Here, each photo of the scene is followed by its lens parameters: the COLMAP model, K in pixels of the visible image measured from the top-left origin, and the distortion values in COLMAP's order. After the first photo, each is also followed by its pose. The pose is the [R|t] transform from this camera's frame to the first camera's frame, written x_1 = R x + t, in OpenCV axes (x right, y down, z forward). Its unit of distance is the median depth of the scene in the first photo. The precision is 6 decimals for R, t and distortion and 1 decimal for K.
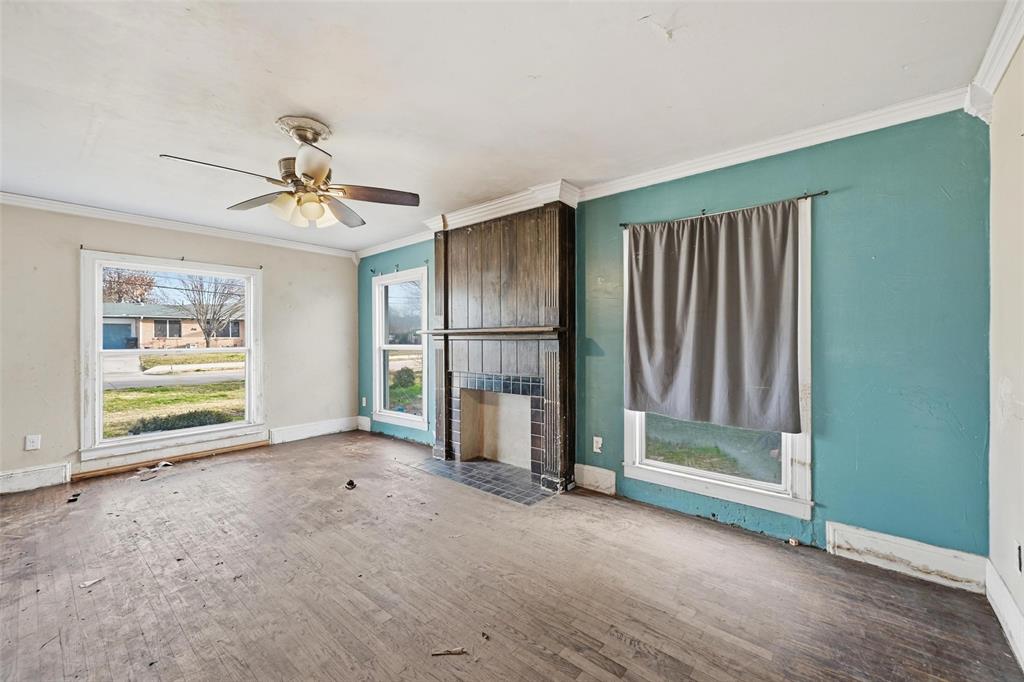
lens RADIAL K [[408.2, 0, 514.1], [0, 408.2, 342.8], [0, 0, 1]] dist [-0.000118, -0.000718]
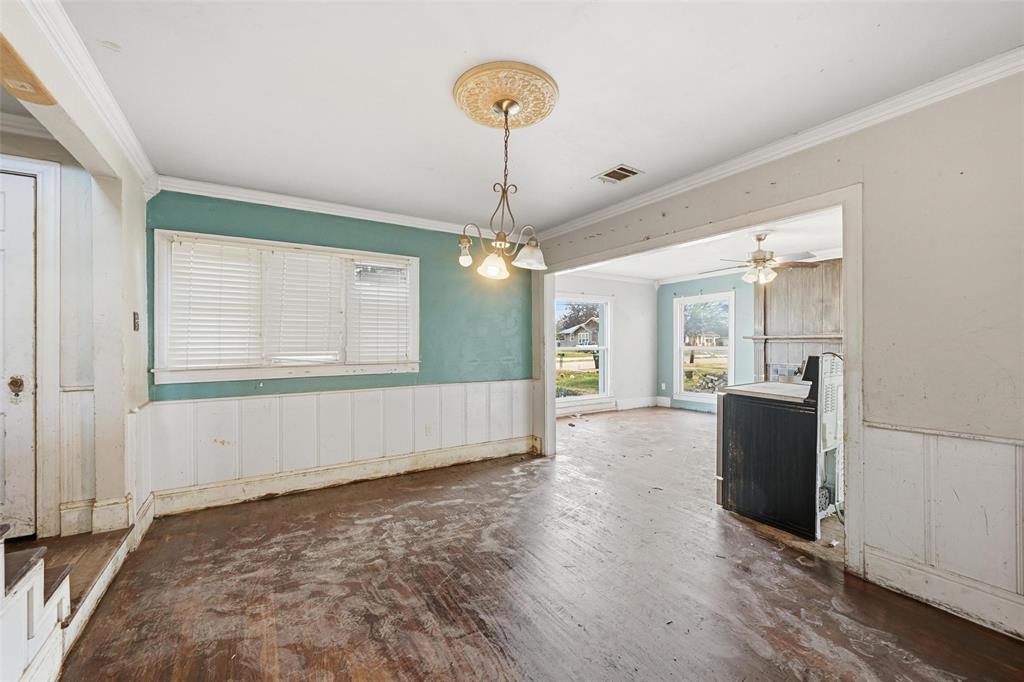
lens RADIAL K [[408.2, 0, 506.1], [0, 408.2, 343.3], [0, 0, 1]] dist [-0.000118, -0.000718]
pose [[0.947212, 0.004663, -0.320573, -0.634479], [-0.007089, 0.999954, -0.006400, 0.012905], [0.320529, 0.008335, 0.947202, -0.754902]]
